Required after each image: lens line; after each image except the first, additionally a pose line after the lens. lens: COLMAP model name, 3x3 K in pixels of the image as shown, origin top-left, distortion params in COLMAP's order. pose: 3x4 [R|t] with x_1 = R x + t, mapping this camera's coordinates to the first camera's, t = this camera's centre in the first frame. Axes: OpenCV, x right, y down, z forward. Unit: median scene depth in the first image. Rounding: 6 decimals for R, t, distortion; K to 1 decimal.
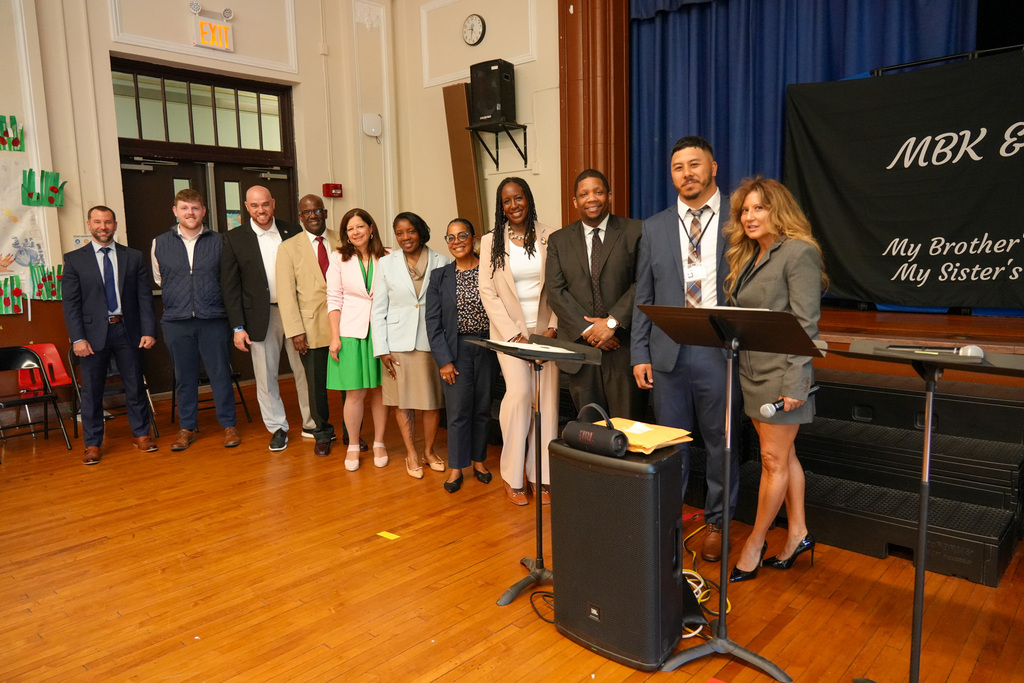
lens RADIAL K [[690.2, 0, 512.0], [0, 690.2, 341.5], [0, 0, 1]] dist [-0.013691, 0.000124]
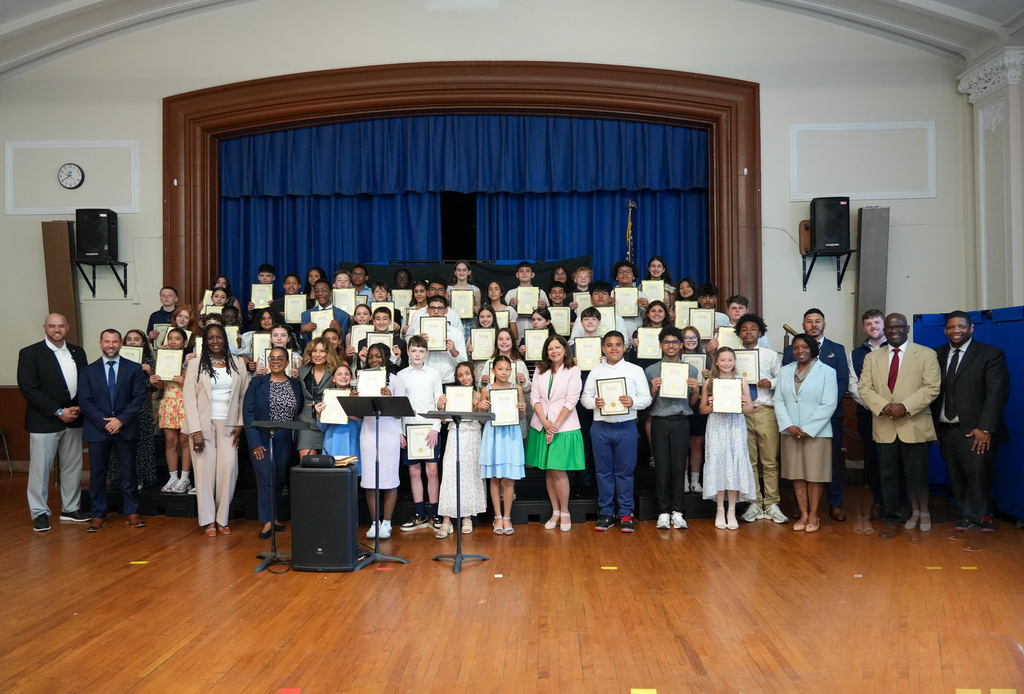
lens RADIAL K [[760.0, 0, 512.0], [0, 760.0, 347.0], [0, 0, 1]] dist [-0.000682, -0.000346]
pose [[0.753761, 0.025249, 0.656664, -0.652155], [0.080060, 0.988290, -0.129897, 0.106539], [-0.652254, 0.150484, 0.742913, -0.759940]]
